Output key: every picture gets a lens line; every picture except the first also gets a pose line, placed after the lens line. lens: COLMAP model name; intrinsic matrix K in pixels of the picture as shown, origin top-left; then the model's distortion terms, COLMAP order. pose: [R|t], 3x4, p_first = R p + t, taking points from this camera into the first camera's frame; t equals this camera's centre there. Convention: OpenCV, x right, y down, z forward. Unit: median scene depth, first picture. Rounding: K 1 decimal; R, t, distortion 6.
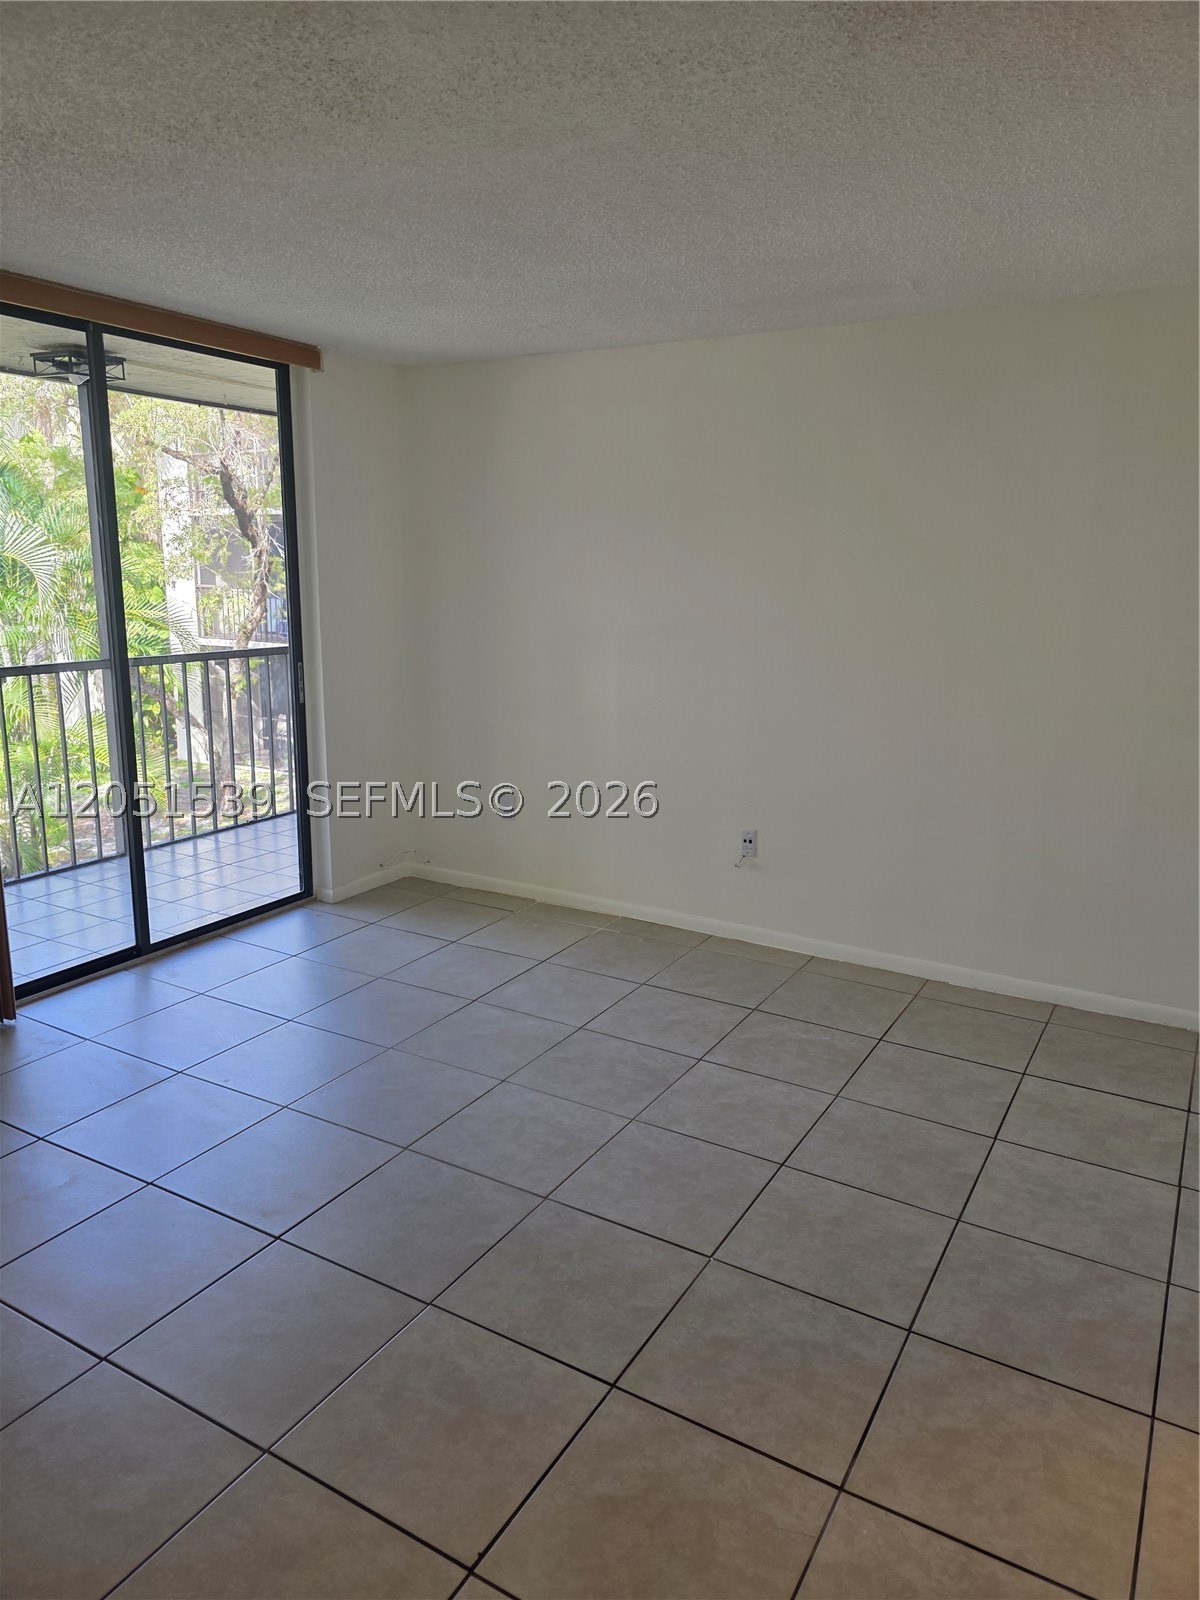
lens RADIAL K [[1097.7, 0, 600.0], [0, 1097.7, 800.0], [0, 0, 1]] dist [0.045916, -0.041607]
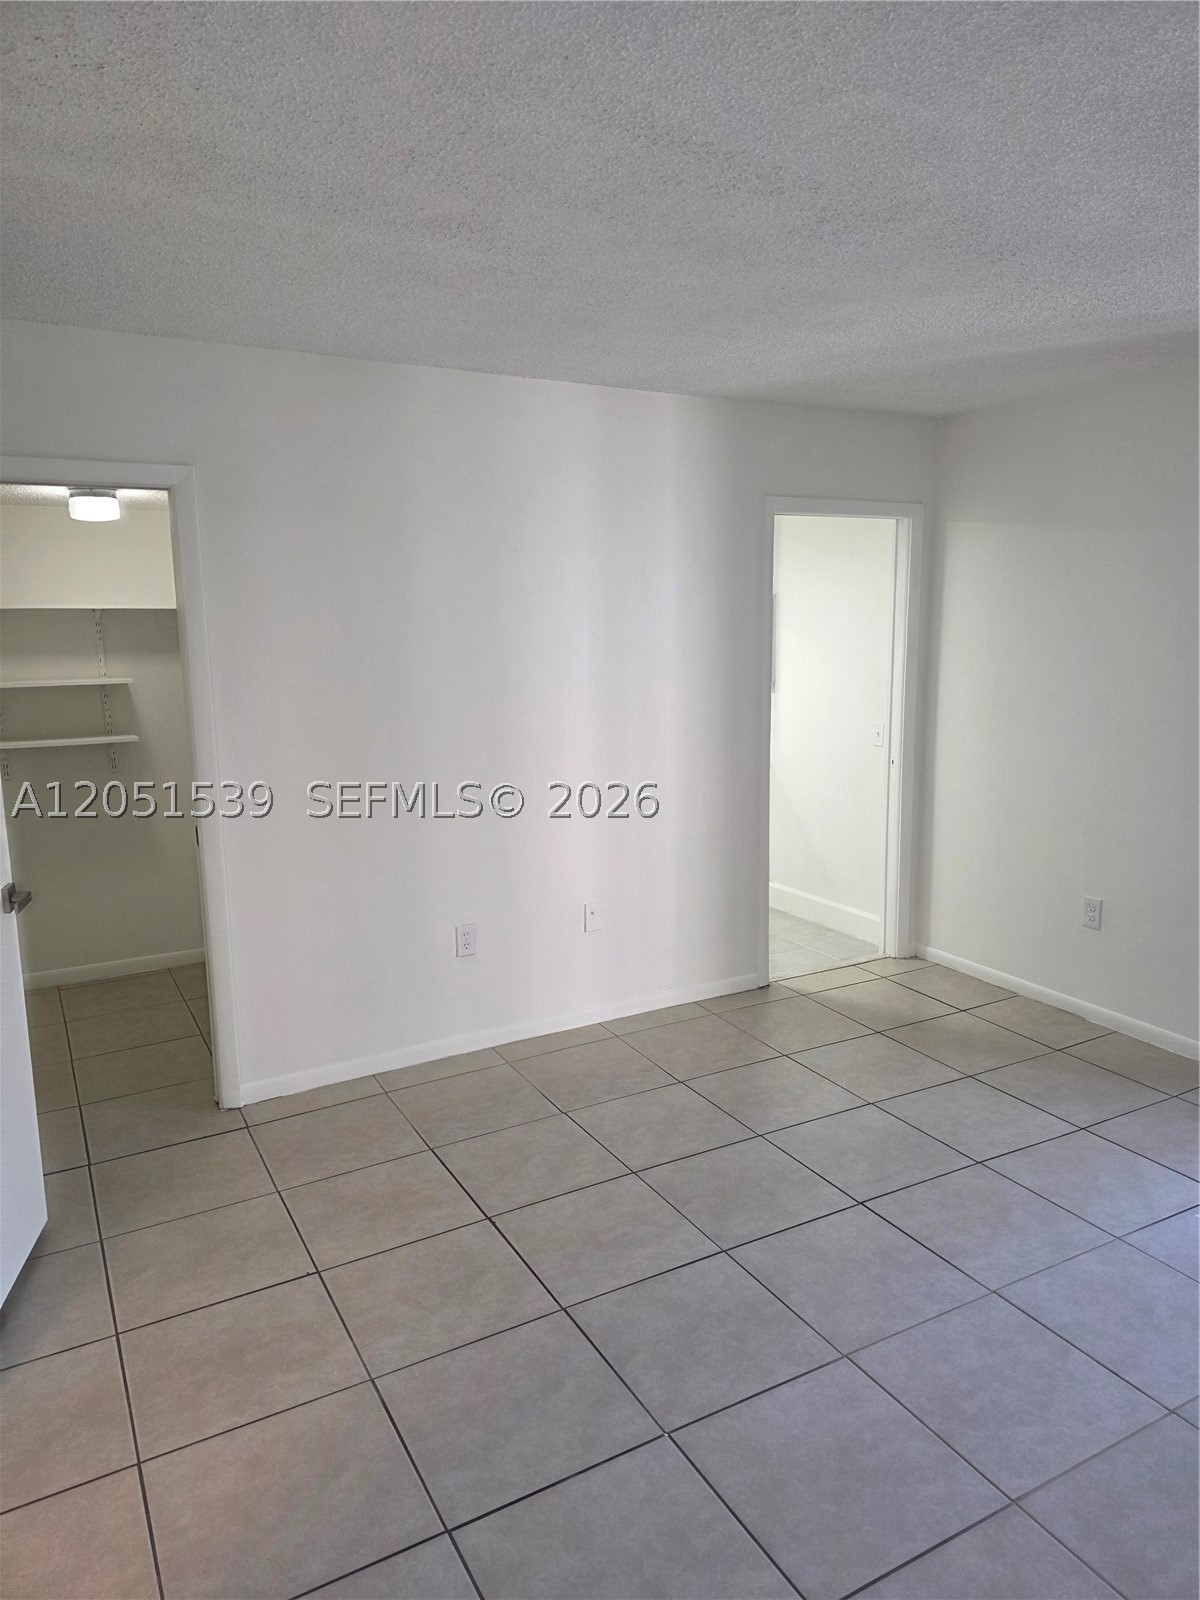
lens RADIAL K [[1079.0, 0, 613.8], [0, 1079.0, 799.3], [0, 0, 1]] dist [0.049242, -0.037869]
pose [[-0.512385, 0.137402, -0.847692, 0.727169], [-0.173986, 0.950035, 0.259156, -0.250388], [0.840946, 0.280274, -0.462878, 1.148636]]
